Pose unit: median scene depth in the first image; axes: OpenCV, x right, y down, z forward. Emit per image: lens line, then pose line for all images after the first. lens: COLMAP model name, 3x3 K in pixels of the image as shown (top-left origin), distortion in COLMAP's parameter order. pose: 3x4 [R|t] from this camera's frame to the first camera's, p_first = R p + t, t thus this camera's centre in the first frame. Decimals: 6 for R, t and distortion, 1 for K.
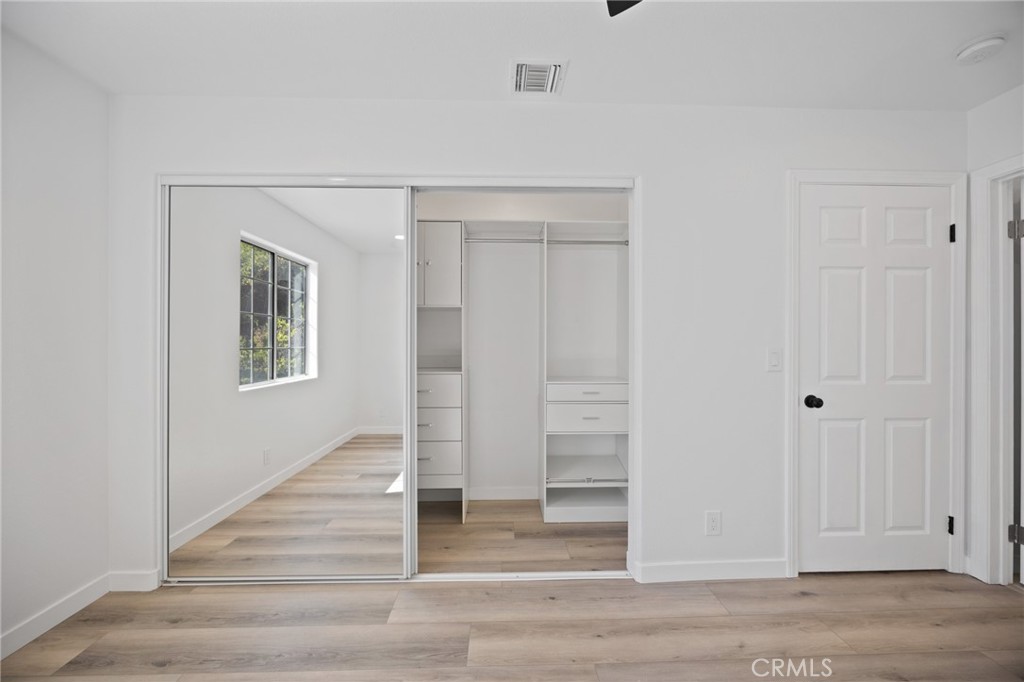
lens RADIAL K [[383.6, 0, 509.6], [0, 383.6, 343.1], [0, 0, 1]] dist [-0.001534, -0.000183]
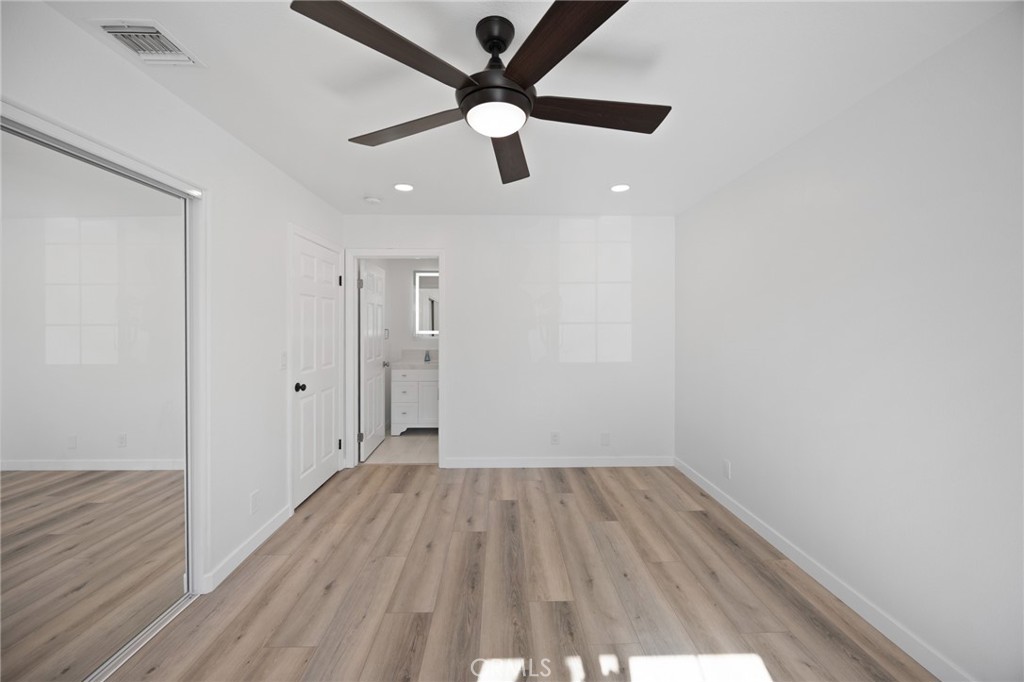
lens RADIAL K [[394.1, 0, 508.8], [0, 394.1, 327.2], [0, 0, 1]] dist [0.000213, 0.000002]
pose [[0.009077, -0.003978, 0.999951, -0.739896], [-0.001634, 0.999991, 0.003993, -0.086235], [-0.999957, -0.001670, 0.009071, 0.216388]]
